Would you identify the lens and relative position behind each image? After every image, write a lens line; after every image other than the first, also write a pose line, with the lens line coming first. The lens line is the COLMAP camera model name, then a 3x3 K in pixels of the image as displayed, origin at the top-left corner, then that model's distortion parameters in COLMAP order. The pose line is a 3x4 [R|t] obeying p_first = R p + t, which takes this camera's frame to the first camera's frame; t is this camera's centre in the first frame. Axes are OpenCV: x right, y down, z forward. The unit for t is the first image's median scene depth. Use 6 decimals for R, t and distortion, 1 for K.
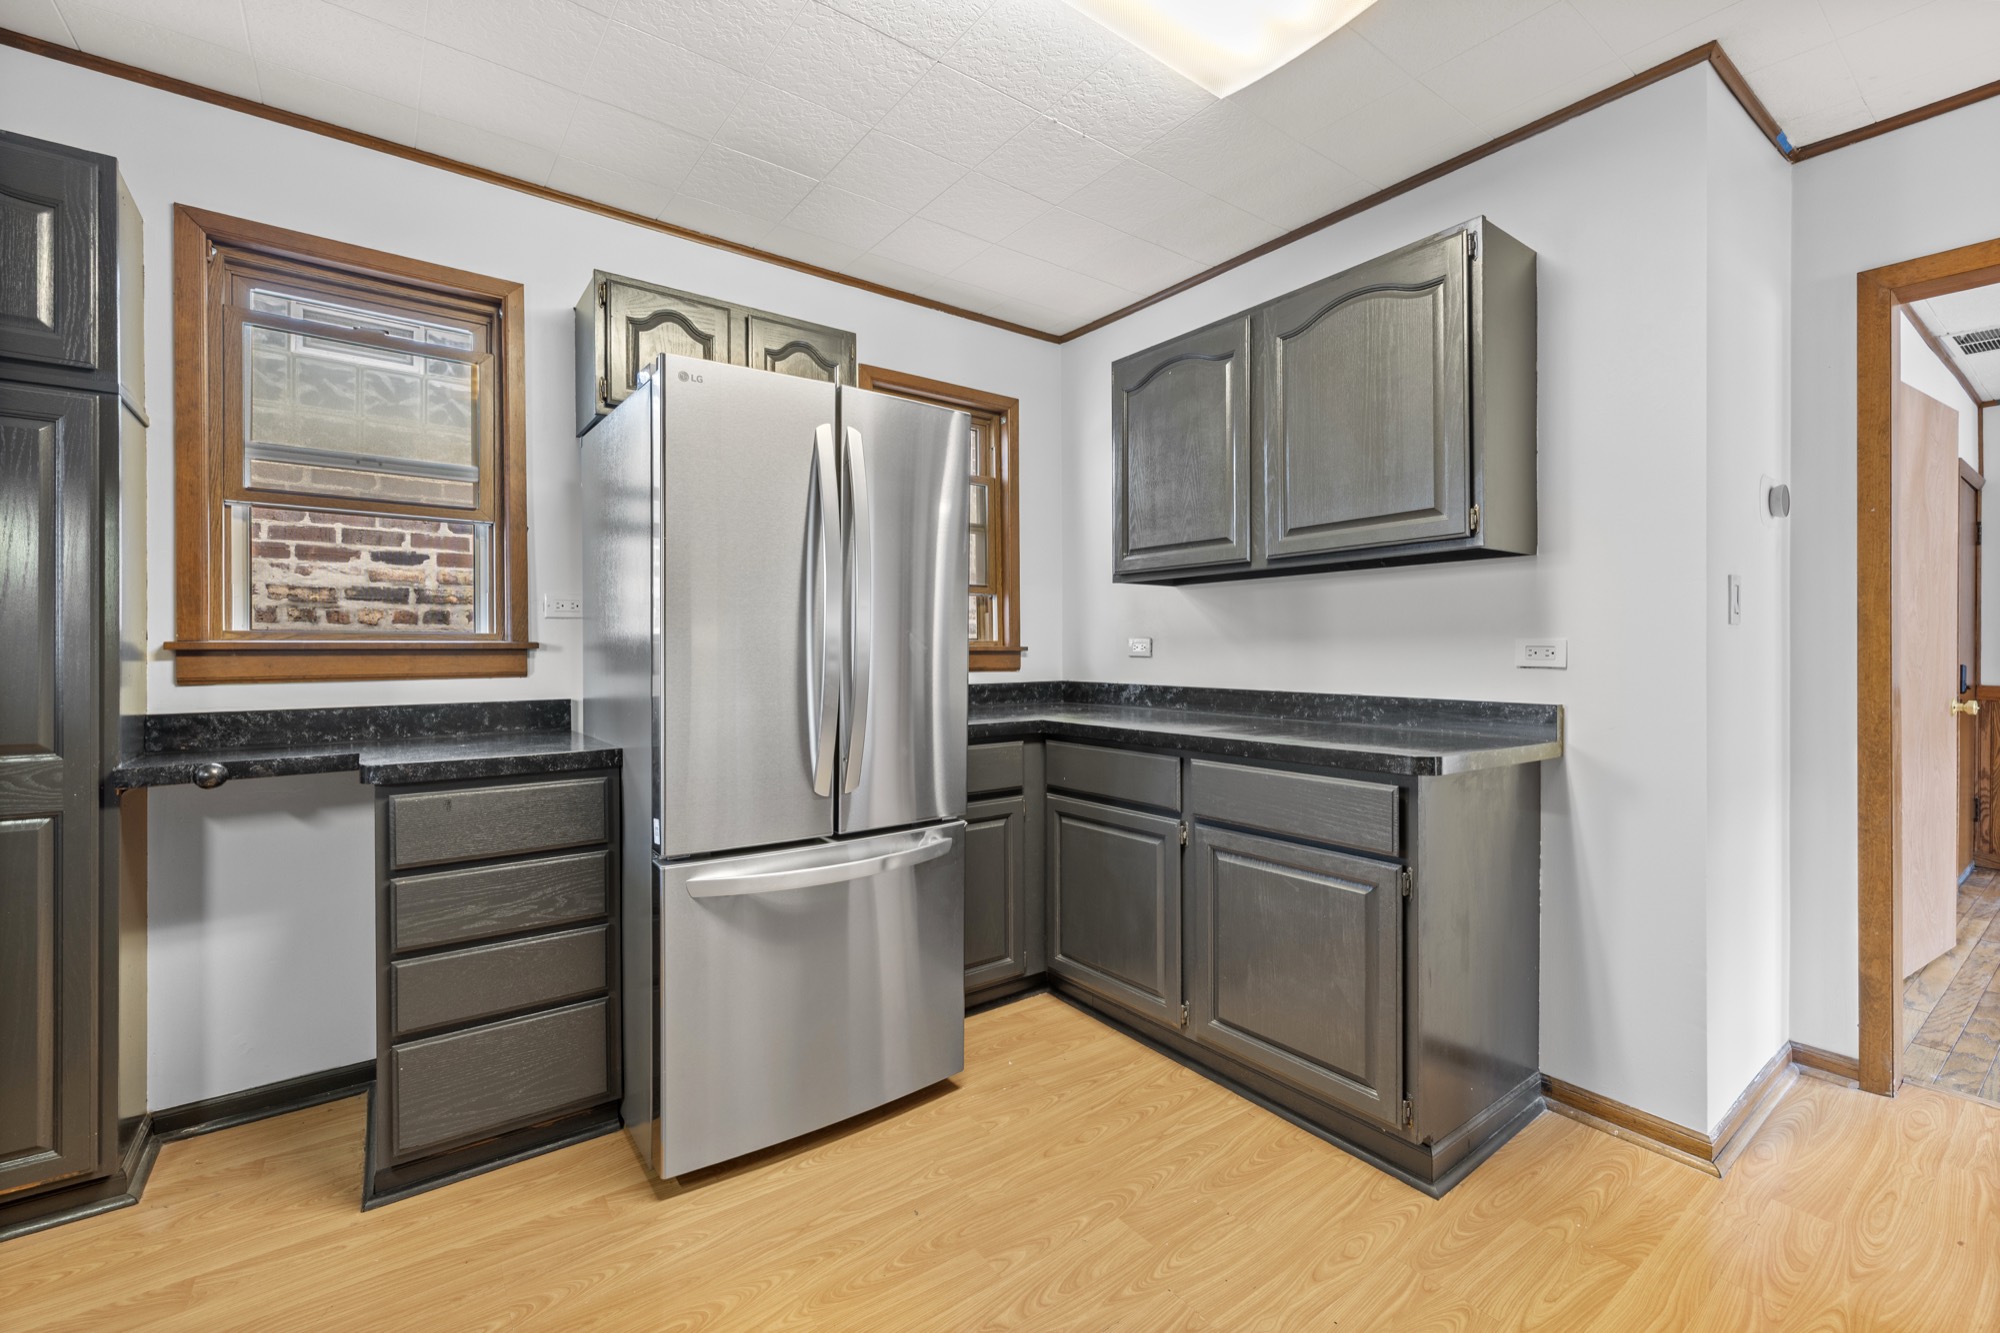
lens RADIAL K [[839.9, 0, 1002.1], [0, 839.9, 661.7], [0, 0, 1]] dist [0.001147, 0.000285]
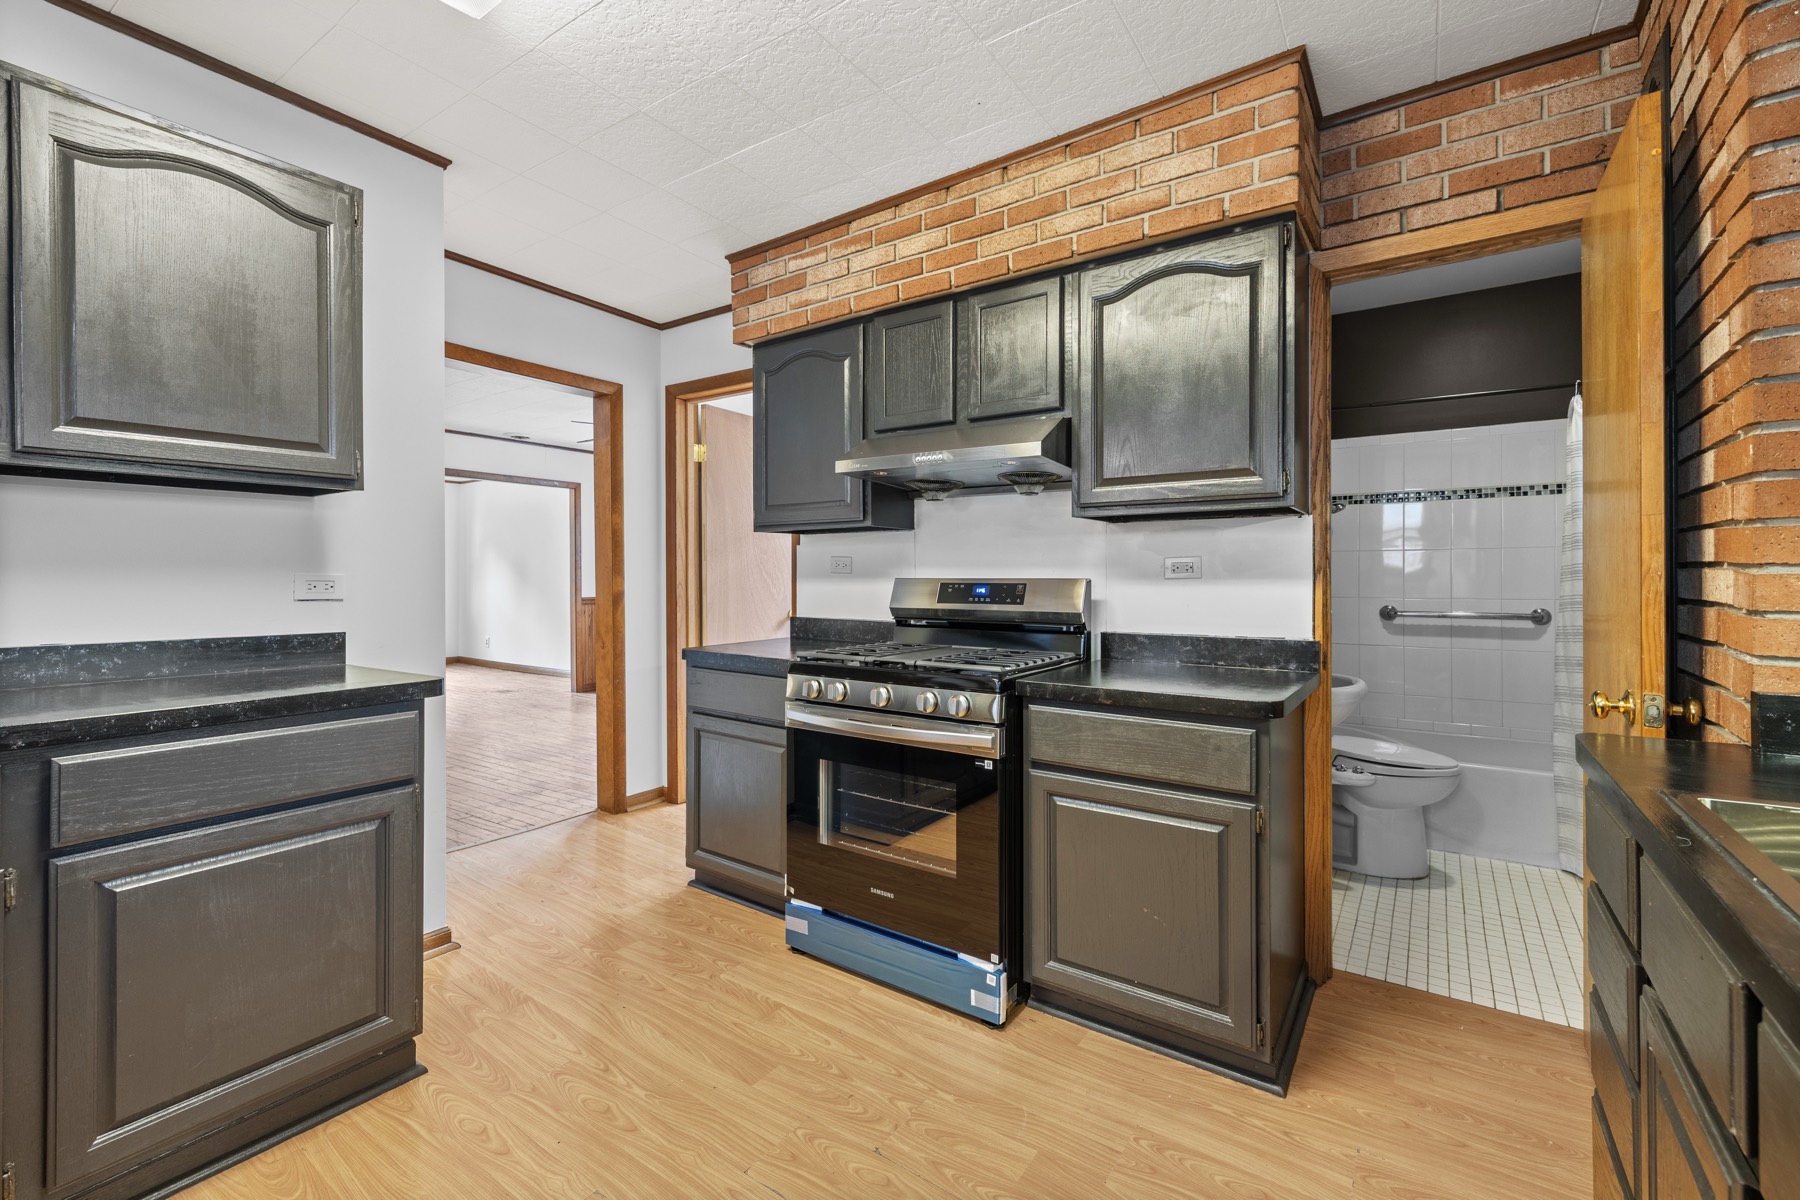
lens RADIAL K [[755.9, 0, 895.7], [0, 755.9, 576.3], [0, 0, 1]] dist [0.001147, 0.000285]
pose [[-0.323146, 0.005983, 0.946330, -0.623566], [0.008757, 0.999956, -0.003332, -0.016953], [-0.946309, 0.007211, -0.323184, 0.696344]]
